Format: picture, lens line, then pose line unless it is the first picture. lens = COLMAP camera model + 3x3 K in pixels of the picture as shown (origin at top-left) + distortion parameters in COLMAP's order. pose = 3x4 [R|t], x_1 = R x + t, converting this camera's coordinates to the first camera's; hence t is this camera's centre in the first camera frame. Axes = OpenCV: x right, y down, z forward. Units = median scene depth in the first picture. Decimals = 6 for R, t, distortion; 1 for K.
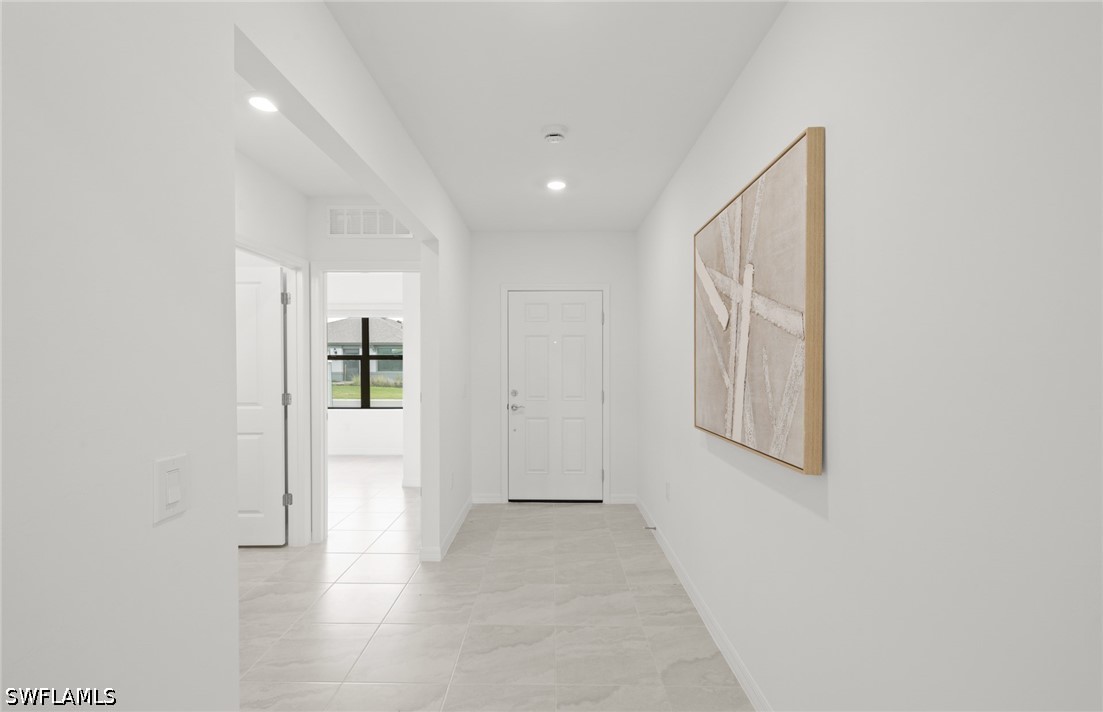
lens RADIAL K [[485.5, 0, 550.1], [0, 485.5, 355.5], [0, 0, 1]] dist [0.000616, -0.000032]
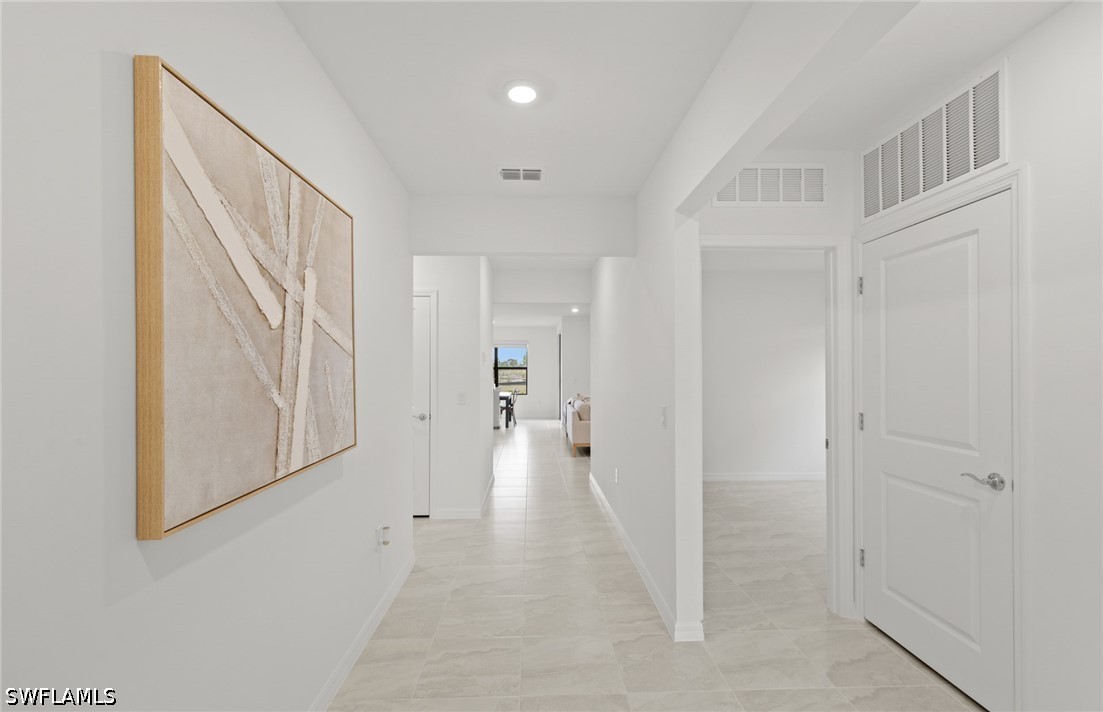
lens RADIAL K [[485.5, 0, 550.5], [0, 485.5, 366.6], [0, 0, 1]] dist [0.000616, -0.000032]
pose [[-0.998115, 0.012168, -0.060160, 0.005509], [0.013158, 0.999784, -0.016083, 0.022180], [0.059951, -0.016844, -0.998059, 2.004313]]
